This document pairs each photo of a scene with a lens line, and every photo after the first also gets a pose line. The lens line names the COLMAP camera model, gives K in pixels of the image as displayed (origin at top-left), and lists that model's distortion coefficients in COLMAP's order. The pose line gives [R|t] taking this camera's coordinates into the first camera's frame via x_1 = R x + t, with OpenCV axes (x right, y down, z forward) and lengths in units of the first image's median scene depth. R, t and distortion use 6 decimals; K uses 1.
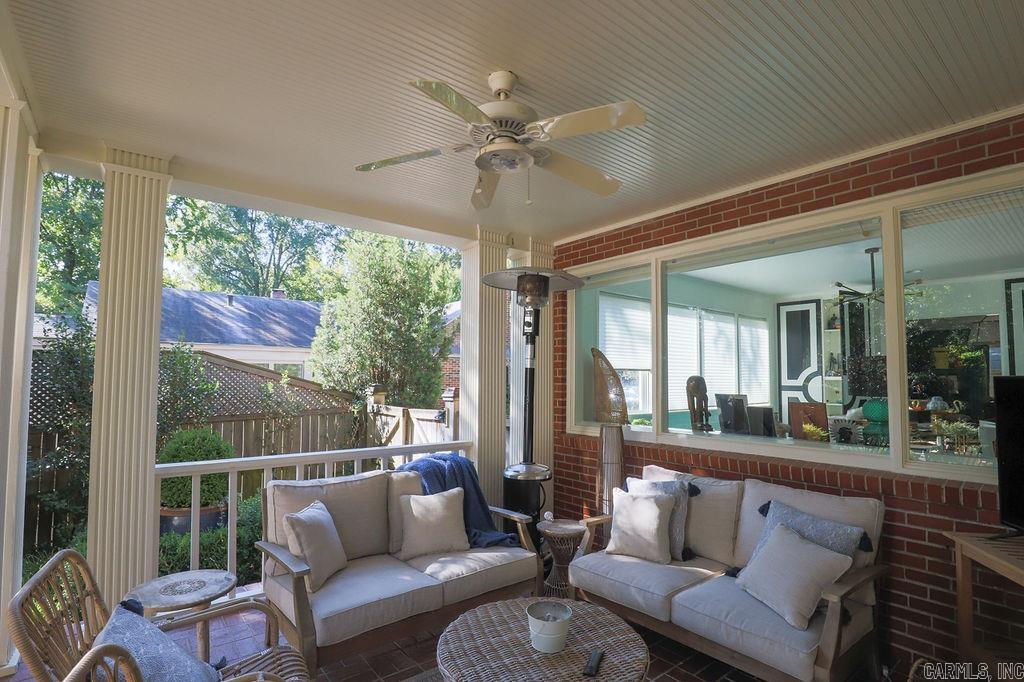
lens RADIAL K [[508.7, 0, 515.0], [0, 508.7, 343.4], [0, 0, 1]] dist [-0.035972, 0.001982]
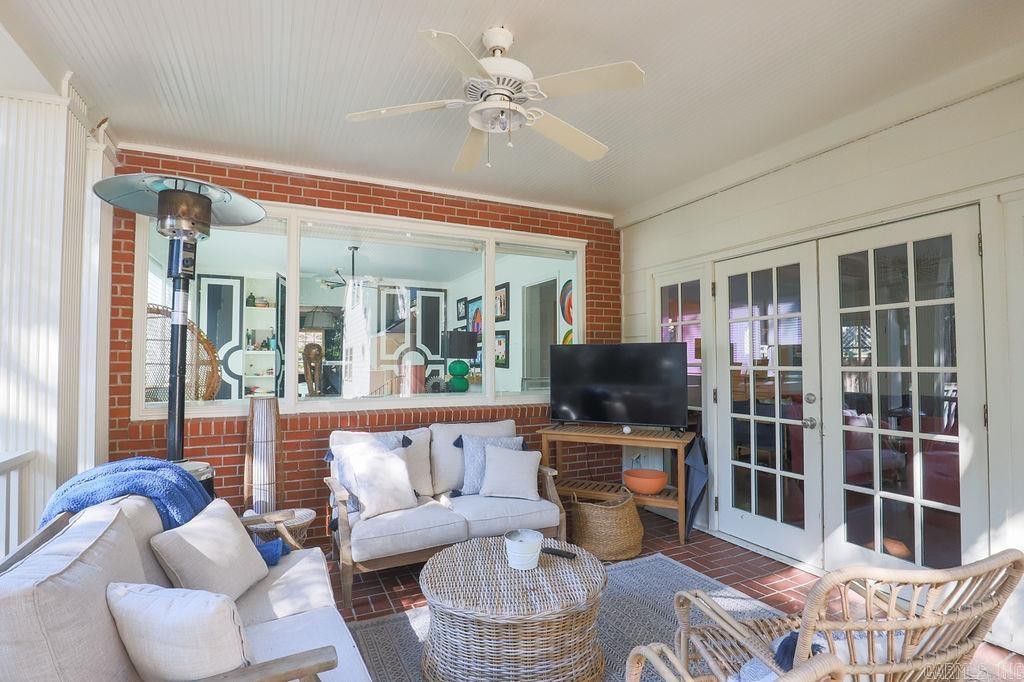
lens RADIAL K [[508.7, 0, 515.8], [0, 508.7, 343.5], [0, 0, 1]] dist [-0.035972, 0.001982]
pose [[0.210629, 0.026412, 0.977209, -0.536657], [-0.063301, 0.997905, -0.013328, 0.051871], [-0.975515, -0.059051, 0.211859, 0.396821]]
